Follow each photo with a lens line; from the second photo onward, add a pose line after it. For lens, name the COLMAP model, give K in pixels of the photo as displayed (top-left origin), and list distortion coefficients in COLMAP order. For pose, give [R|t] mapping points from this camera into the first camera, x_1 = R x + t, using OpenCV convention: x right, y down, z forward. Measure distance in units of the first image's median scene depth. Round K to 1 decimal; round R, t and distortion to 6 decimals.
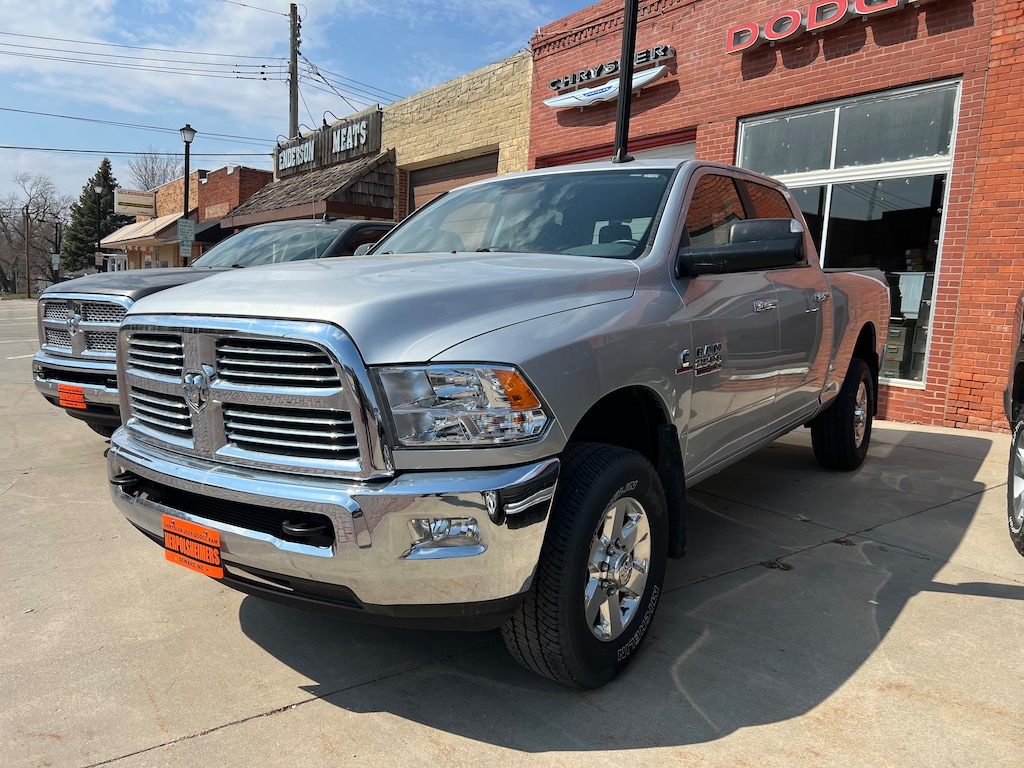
lens RADIAL K [[767.4, 0, 512.0], [0, 767.4, 384.0], [0, 0, 1]] dist [0.049477, -0.057736]
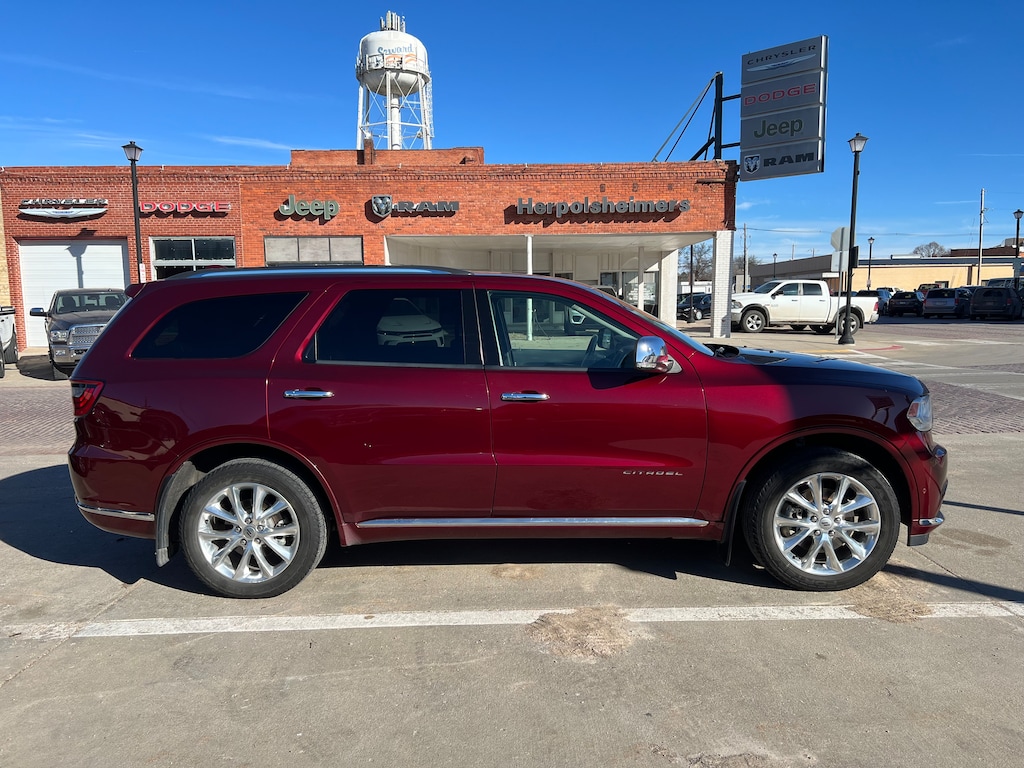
lens RADIAL K [[767.4, 0, 512.0], [0, 767.4, 384.0], [0, 0, 1]] dist [0.049477, -0.057736]
pose [[0.563523, -0.149121, 0.812530, -1.238531], [0.131884, 0.987197, 0.089710, 0.063656], [-0.815505, 0.056606, 0.575975, -1.478714]]
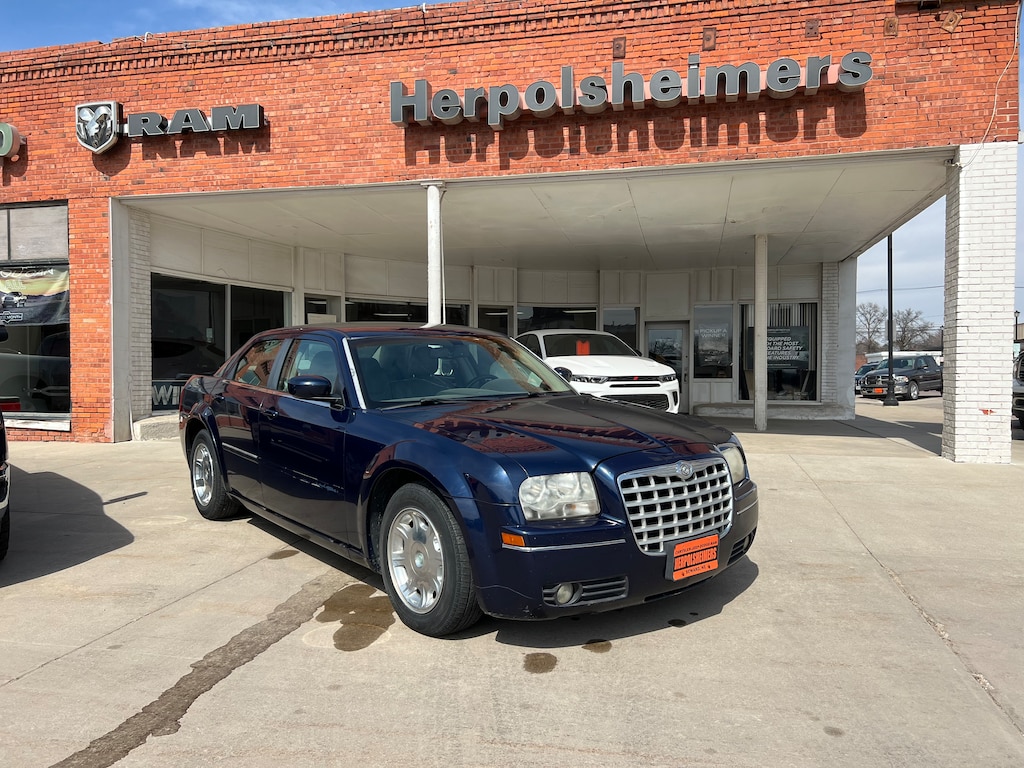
lens RADIAL K [[769.5, 0, 516.7], [0, 769.5, 388.3], [0, 0, 1]] dist [0.055024, -0.059898]
pose [[0.734619, -0.066770, 0.675187, 0.415693], [0.115916, 0.992866, -0.027934, 0.121943], [-0.668505, 0.098786, 0.737118, -0.837935]]
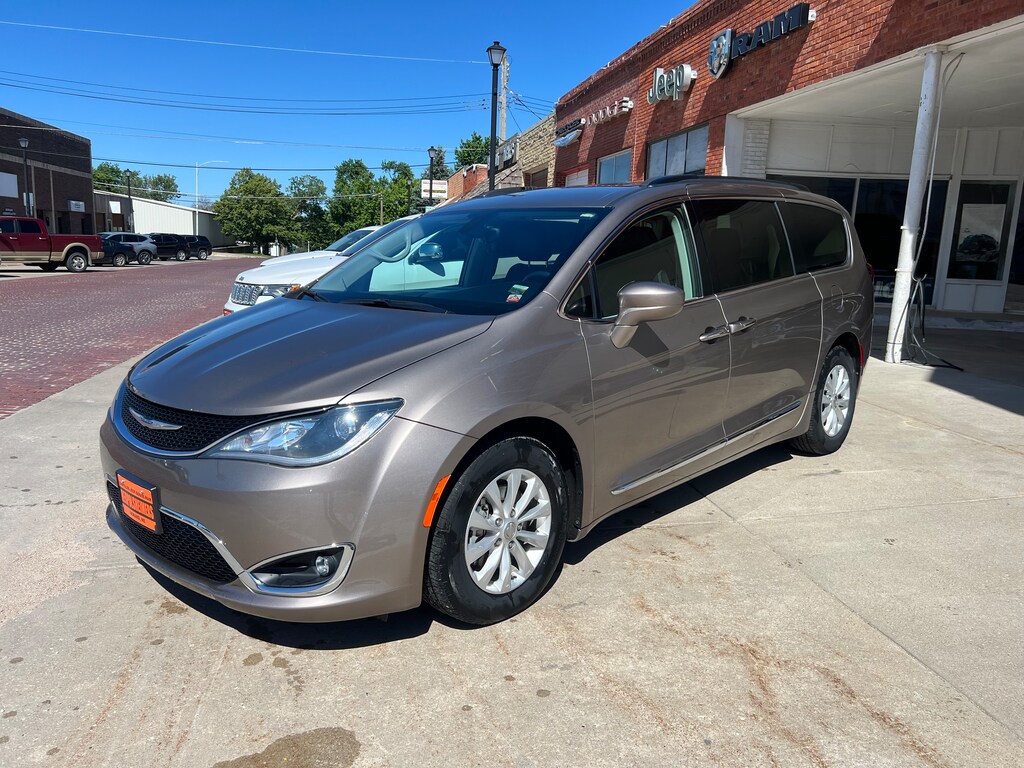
lens RADIAL K [[767.4, 0, 512.0], [0, 767.4, 384.0], [0, 0, 1]] dist [0.049477, -0.057736]
pose [[0.915008, 0.052663, -0.399983, 1.005780], [-0.032979, 0.997889, 0.055942, 0.151763], [0.402085, -0.037997, 0.914814, -1.037751]]
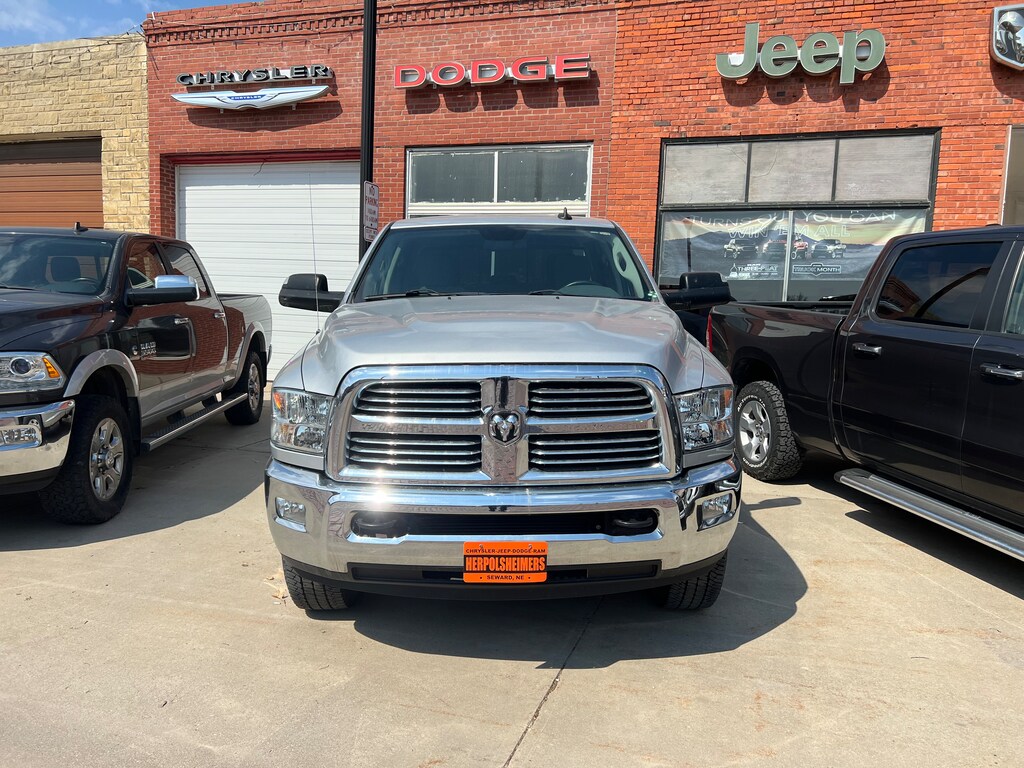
lens RADIAL K [[761.4, 0, 521.5], [0, 761.4, 388.7], [0, 0, 1]] dist [0.055154, -0.062175]
pose [[0.799692, -0.078037, 0.595317, -0.281889], [0.071303, 0.996844, 0.034890, -0.023543], [-0.596161, 0.014547, 0.802733, 0.016545]]
